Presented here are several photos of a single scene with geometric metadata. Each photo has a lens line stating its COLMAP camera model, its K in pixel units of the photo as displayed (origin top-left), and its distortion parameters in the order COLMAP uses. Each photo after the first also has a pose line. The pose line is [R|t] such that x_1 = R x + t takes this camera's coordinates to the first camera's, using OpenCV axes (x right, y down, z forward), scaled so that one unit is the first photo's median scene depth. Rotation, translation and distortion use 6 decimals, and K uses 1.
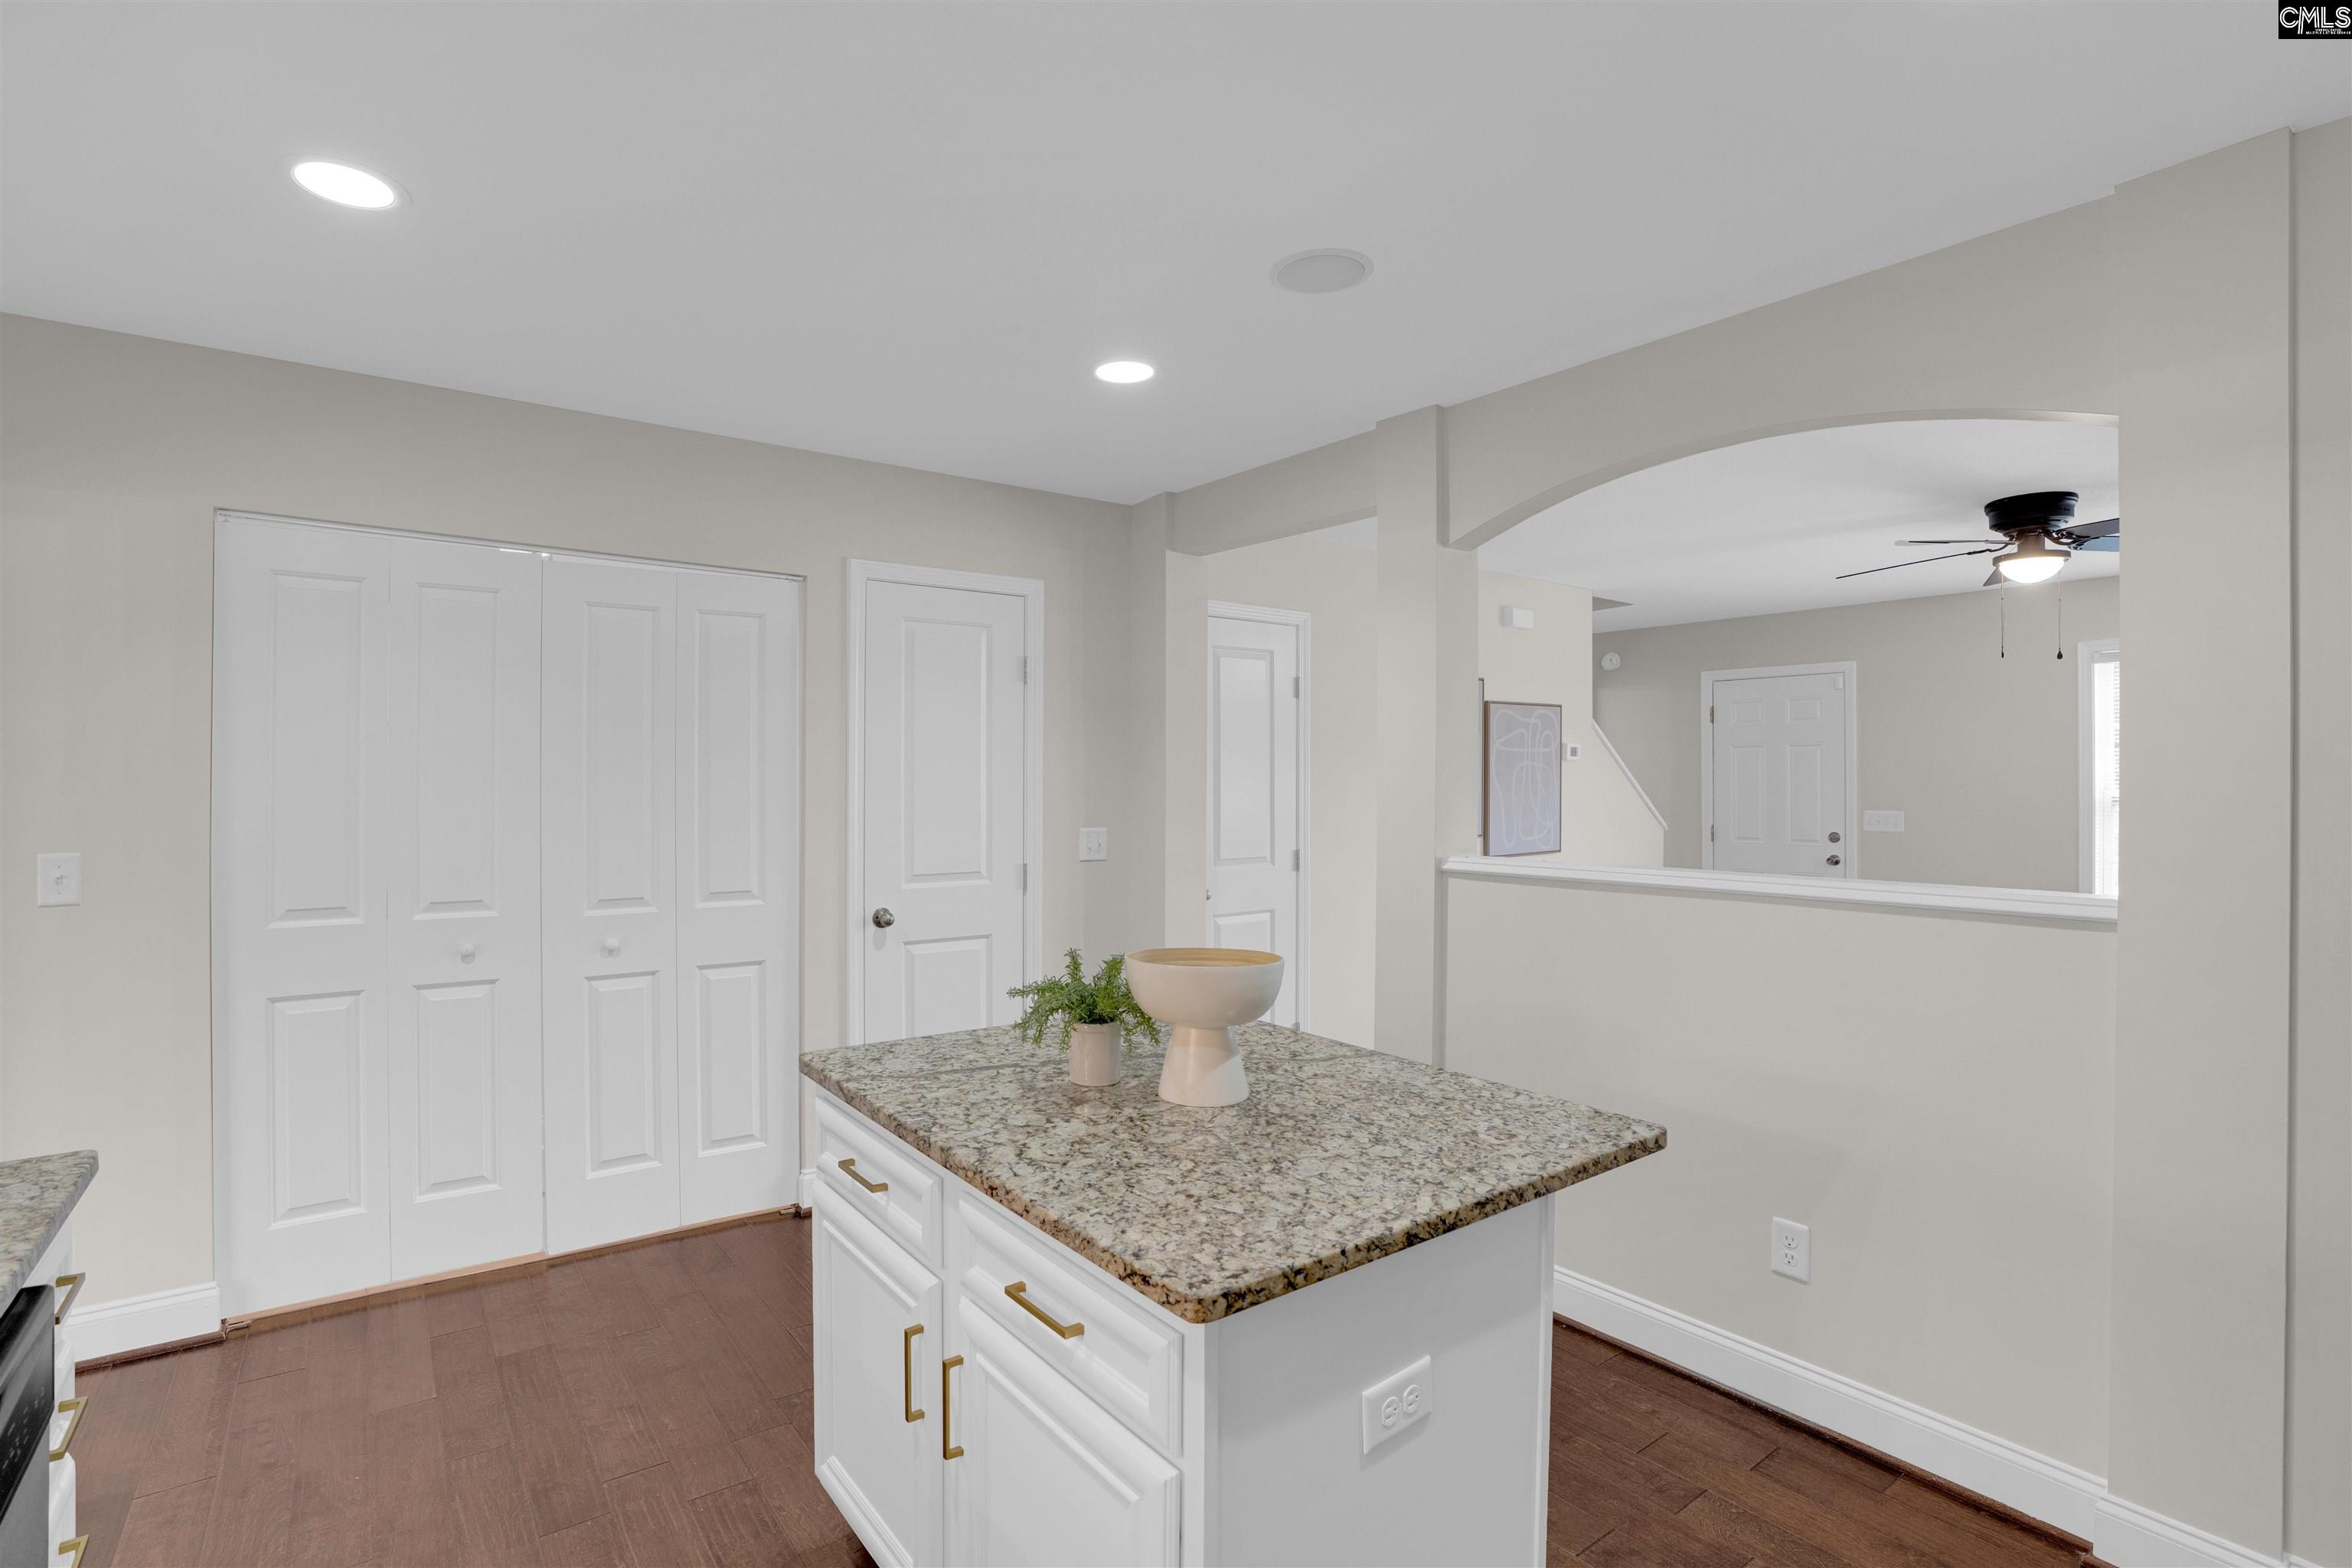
lens RADIAL K [[1120.7, 0, 1147.8], [0, 1120.7, 778.1], [0, 0, 1]] dist [0.012797, 0.000066]
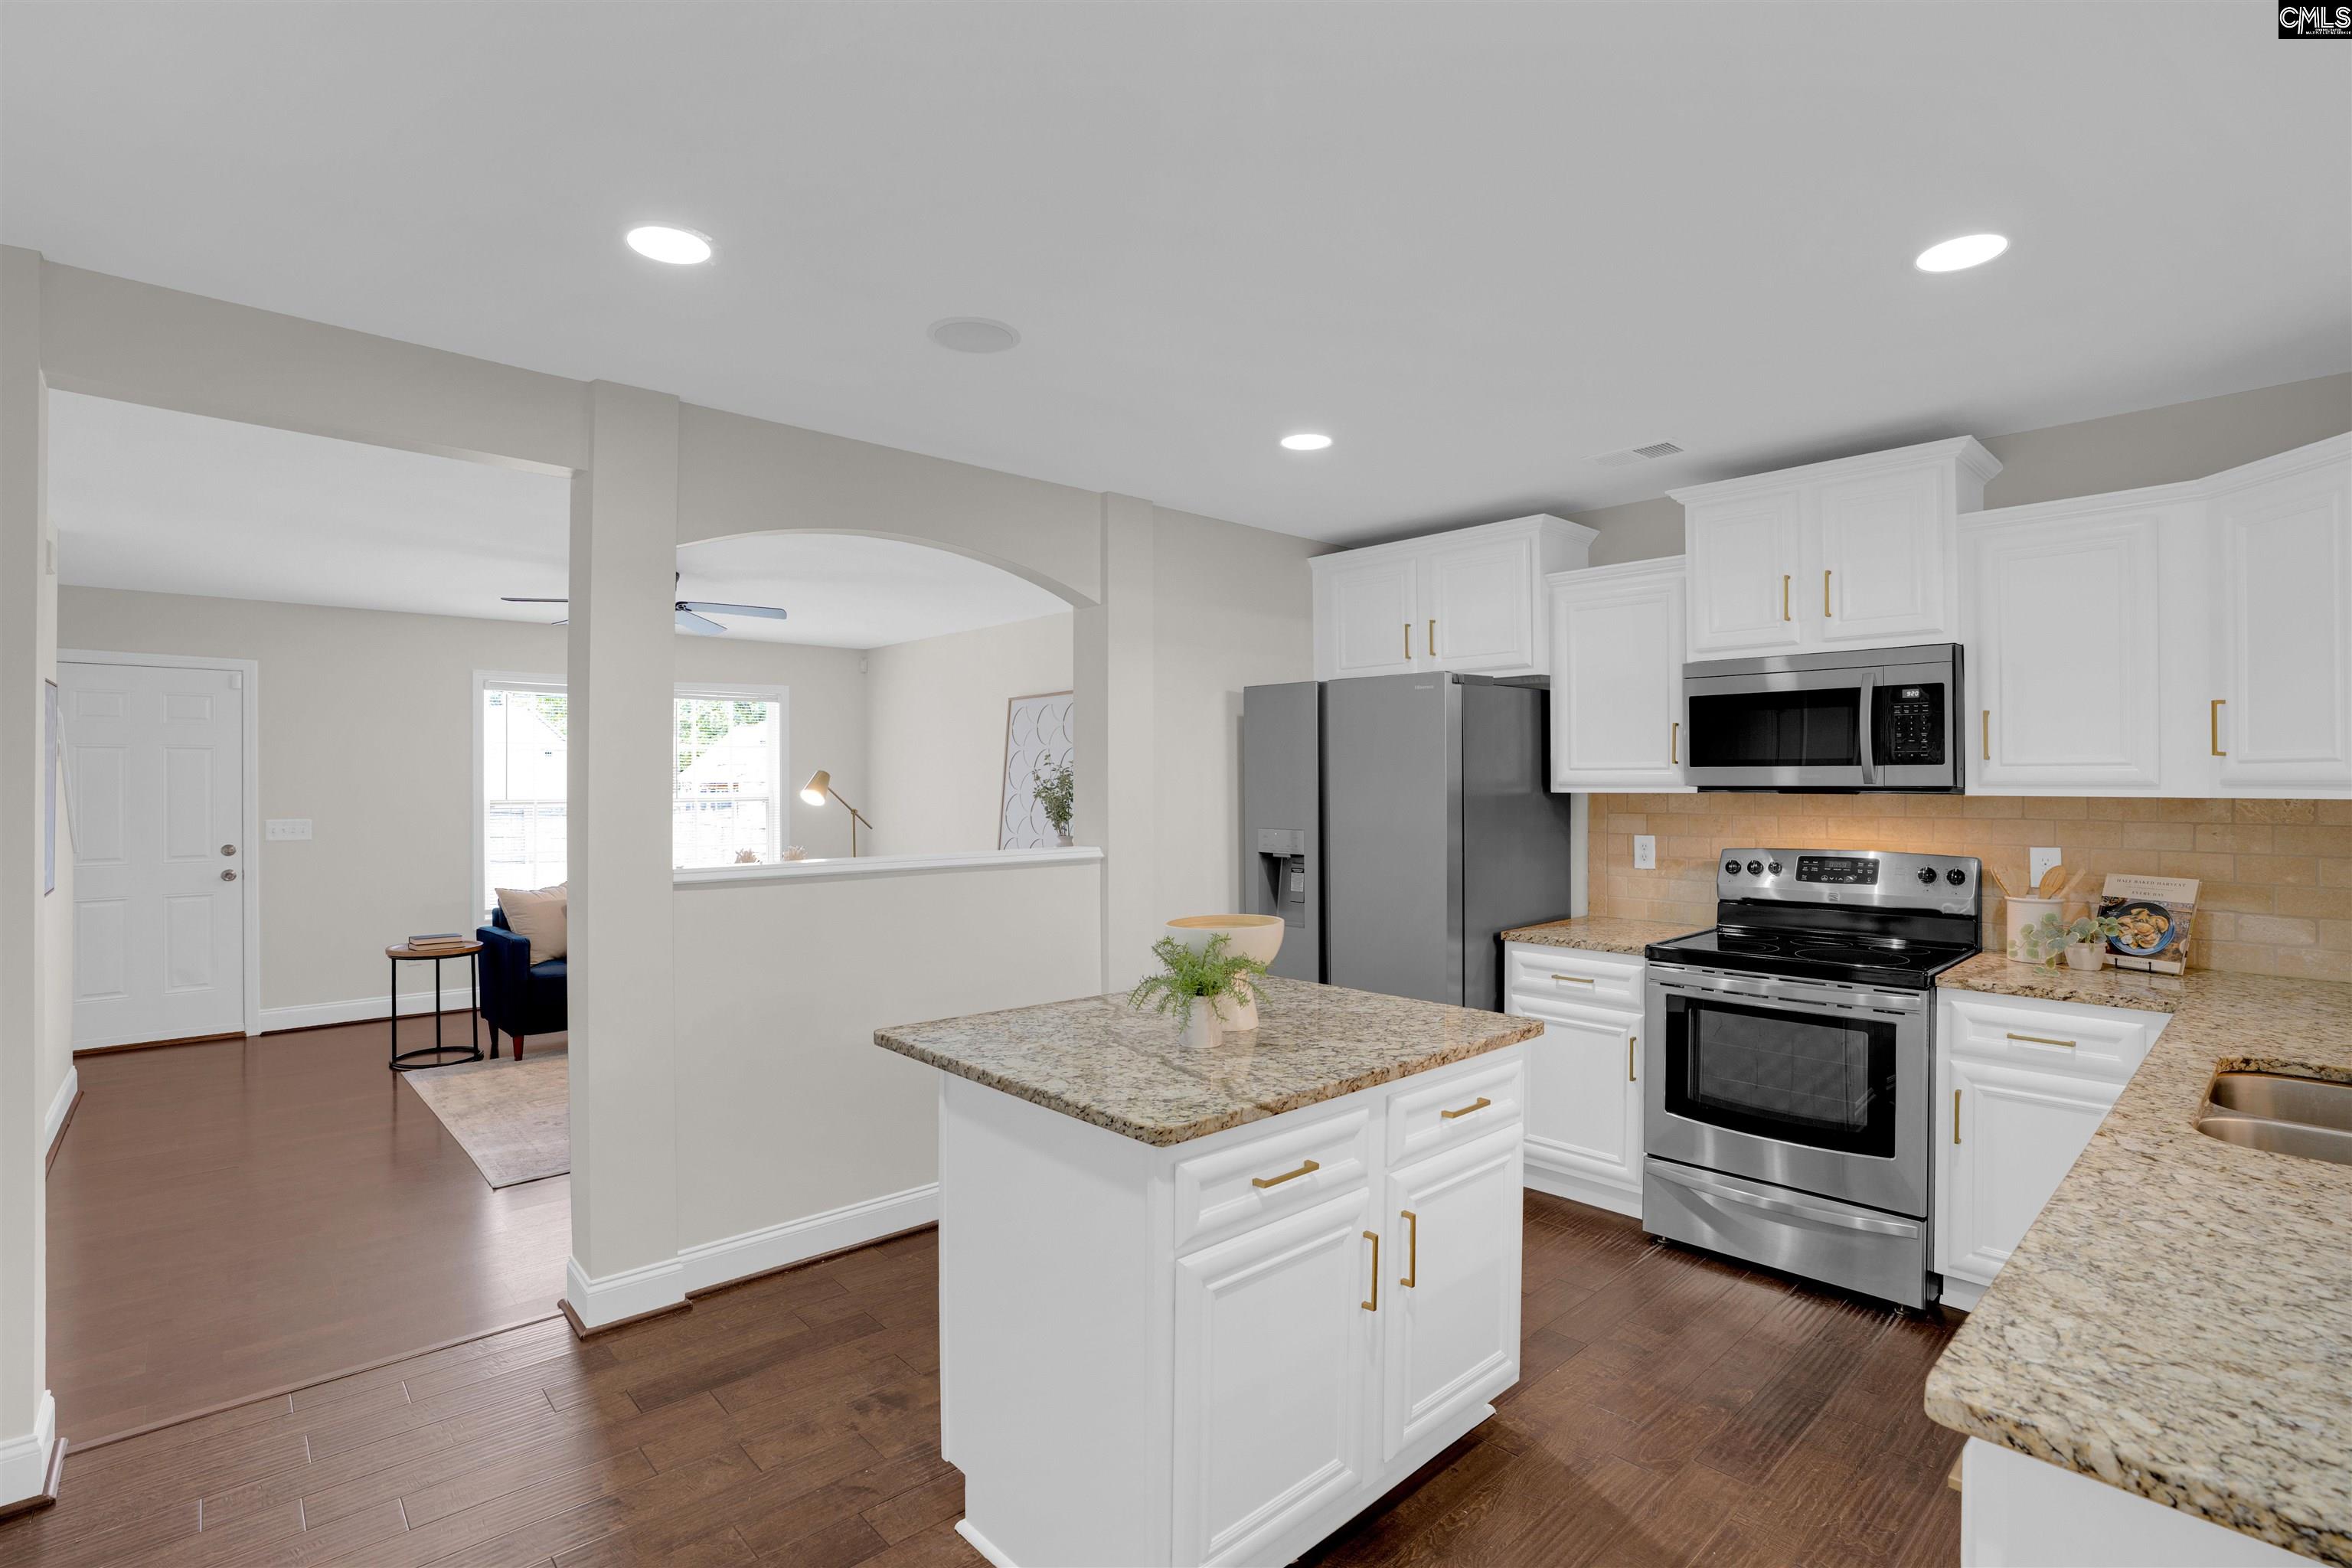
lens RADIAL K [[1097.8, 0, 1176.0], [0, 1097.8, 784.0], [0, 0, 1]] dist [-0.038054, 0.011891]
pose [[-0.125390, 0.000165, 0.992107, -0.849873], [0.003749, 0.999993, 0.000307, 0.004322], [-0.992100, 0.003758, -0.125390, 0.861273]]
